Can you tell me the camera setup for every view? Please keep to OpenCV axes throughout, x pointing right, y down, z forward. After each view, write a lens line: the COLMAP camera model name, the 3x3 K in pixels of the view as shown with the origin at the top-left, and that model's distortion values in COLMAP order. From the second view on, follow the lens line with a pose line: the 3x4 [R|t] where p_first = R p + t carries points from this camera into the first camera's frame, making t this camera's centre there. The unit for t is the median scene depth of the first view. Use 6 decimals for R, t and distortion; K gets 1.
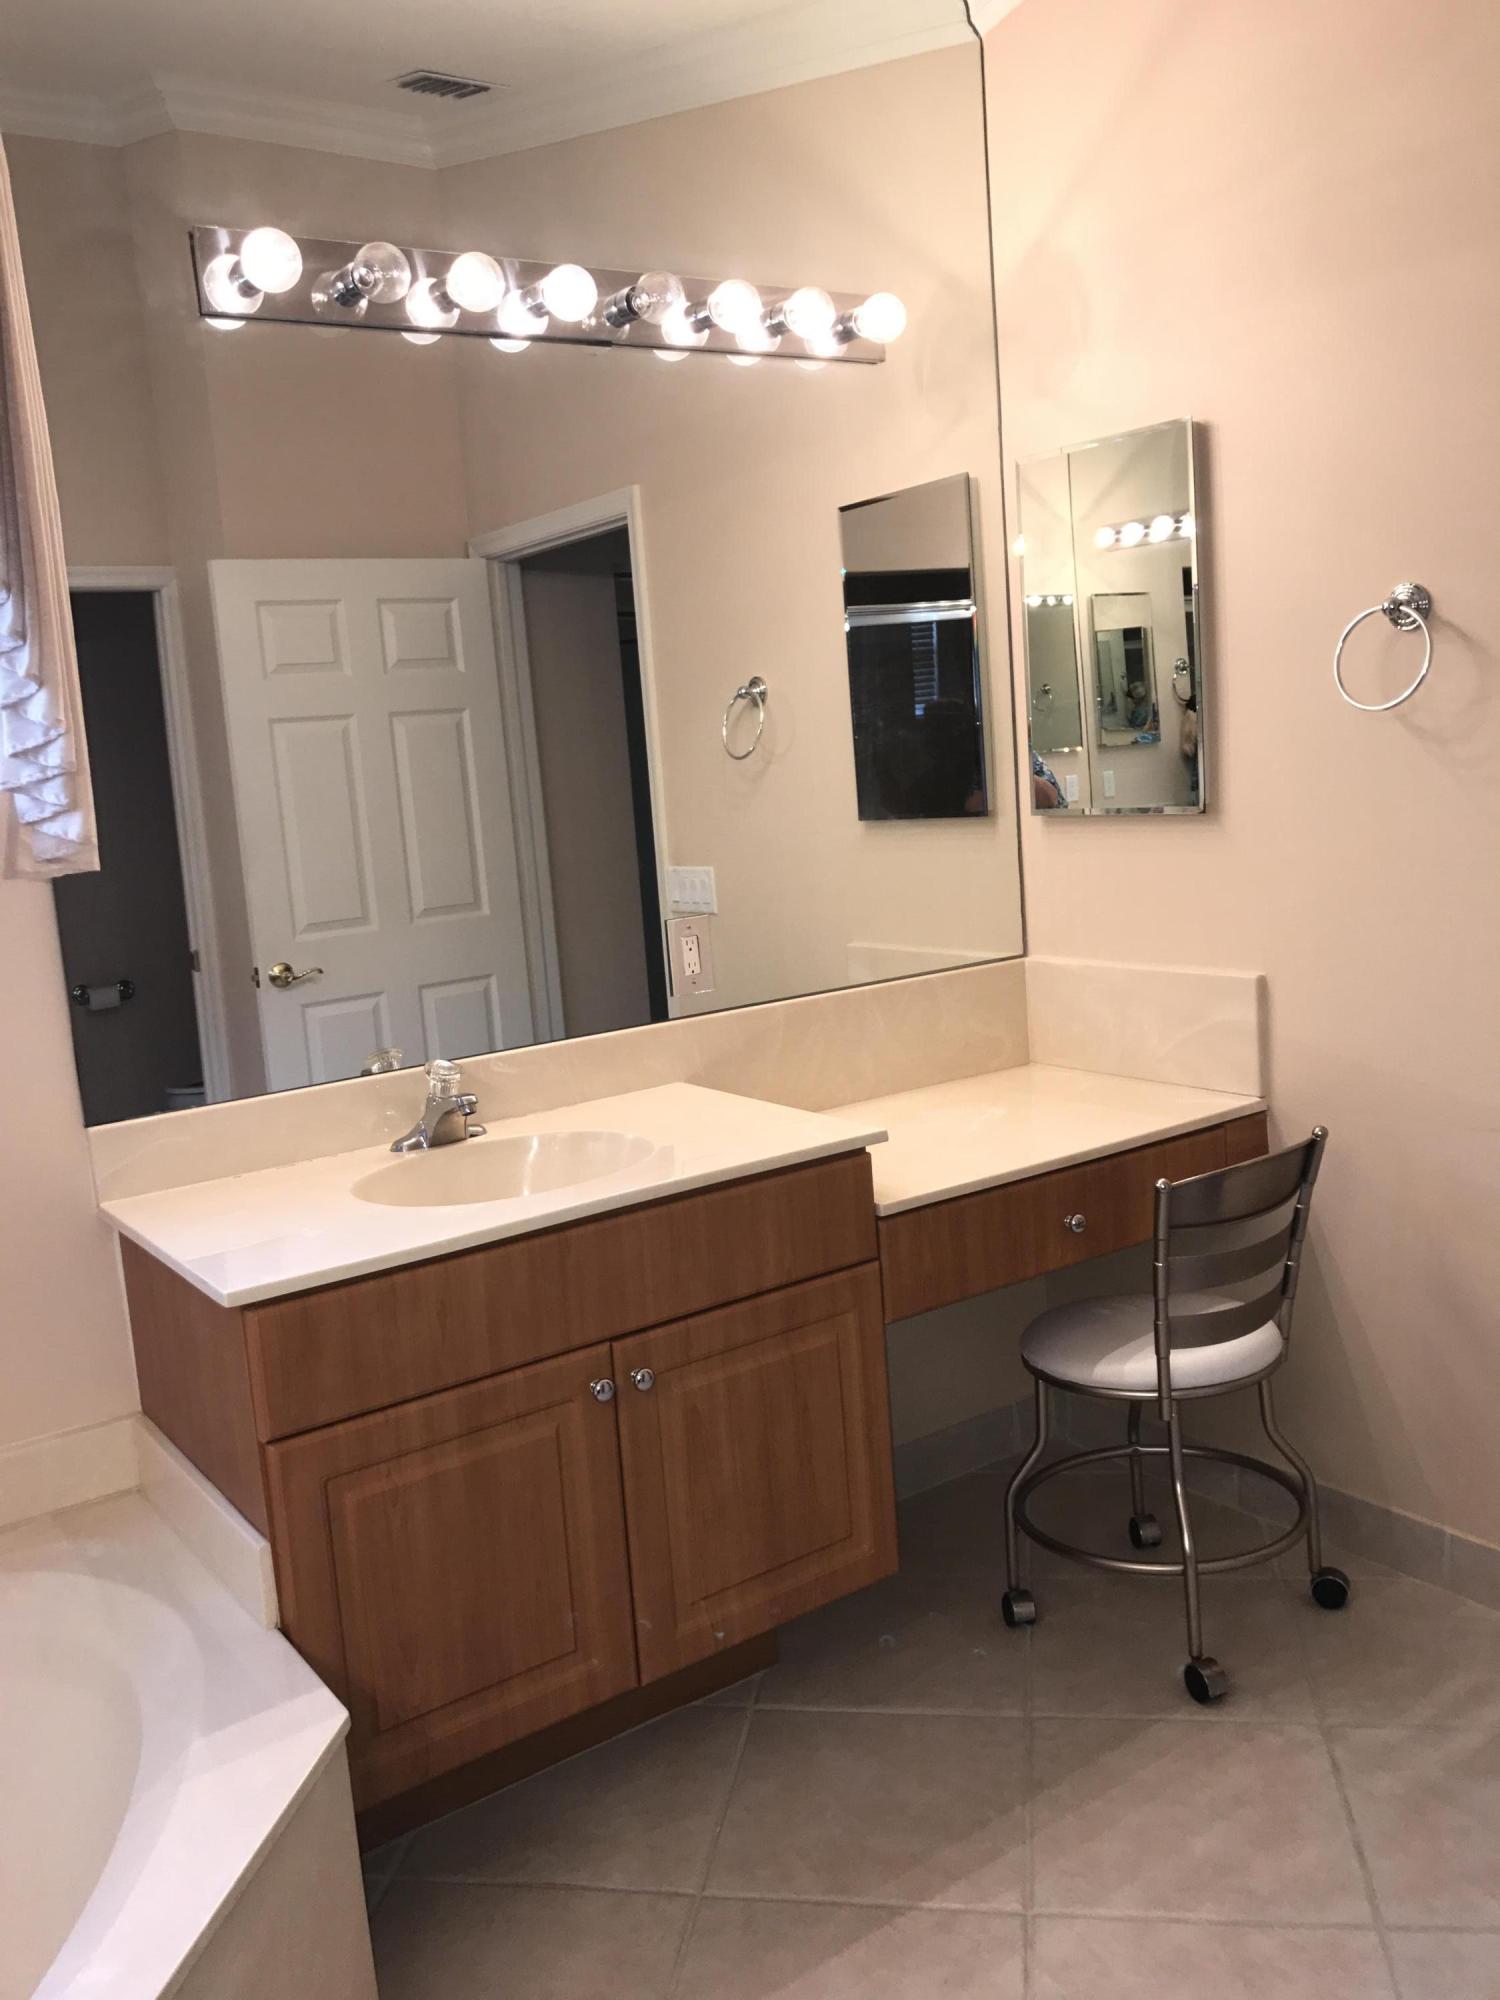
lens RADIAL K [[1668.0, 0, 750.3], [0, 1668.0, 991.6], [0, 0, 1]] dist [0.012579, 0.003828]
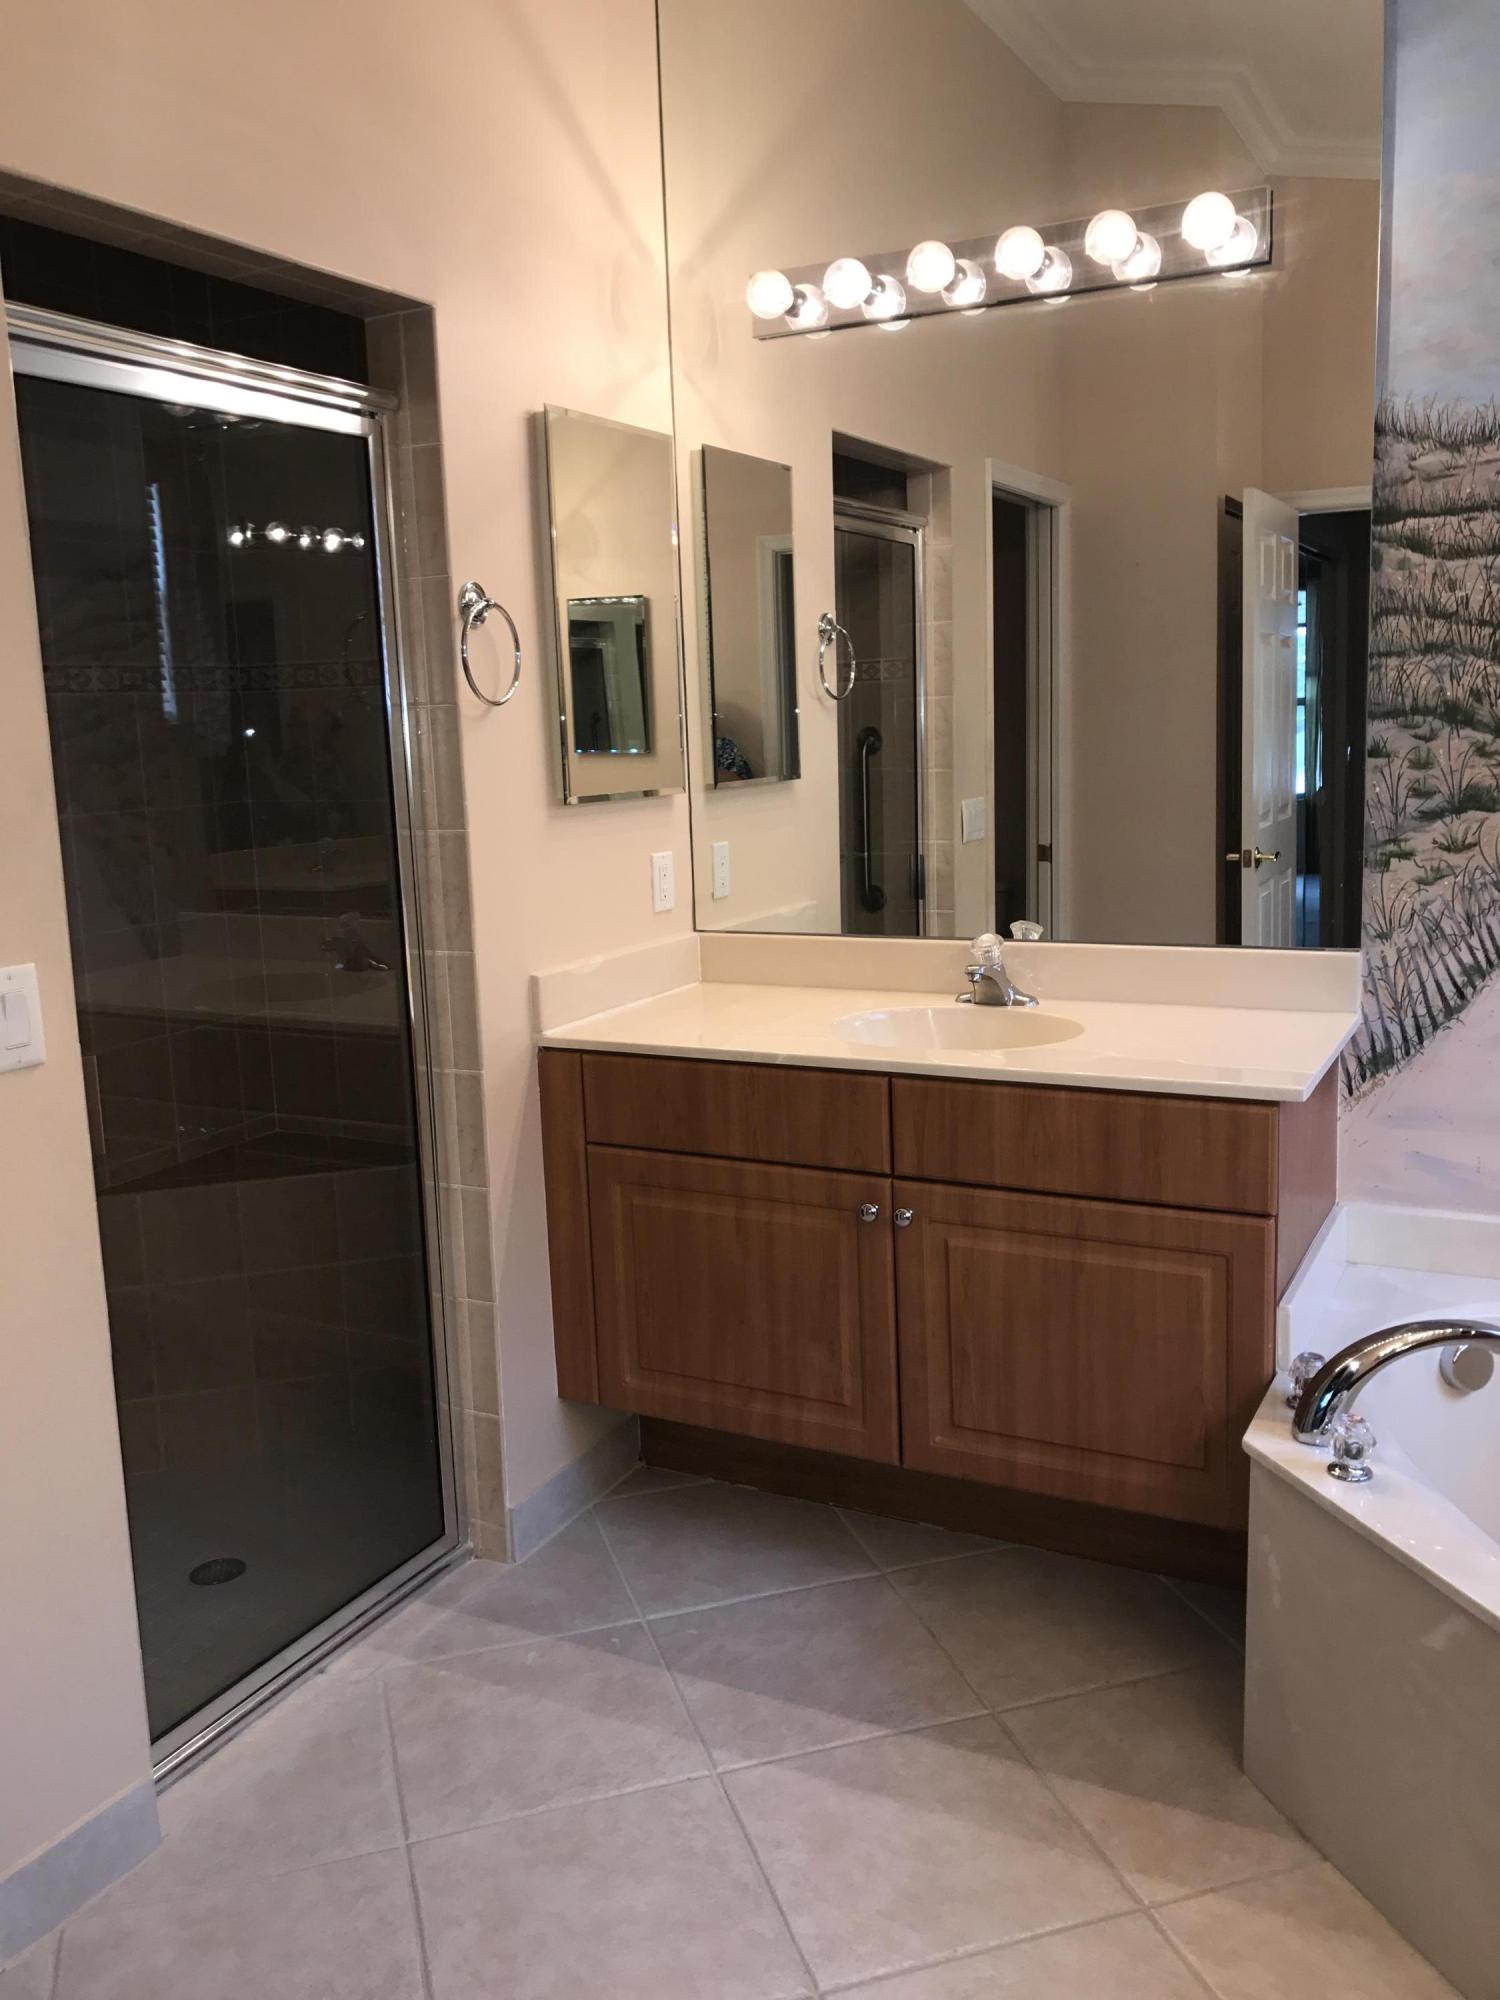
lens RADIAL K [[1668.0, 0, 750.3], [0, 1668.0, 991.6], [0, 0, 1]] dist [0.012579, 0.003828]
pose [[0.469211, 0.209827, -0.857796, 0.740687], [-0.147886, 0.976314, 0.157925, -0.078105], [0.870615, 0.052756, 0.489128, 0.285692]]
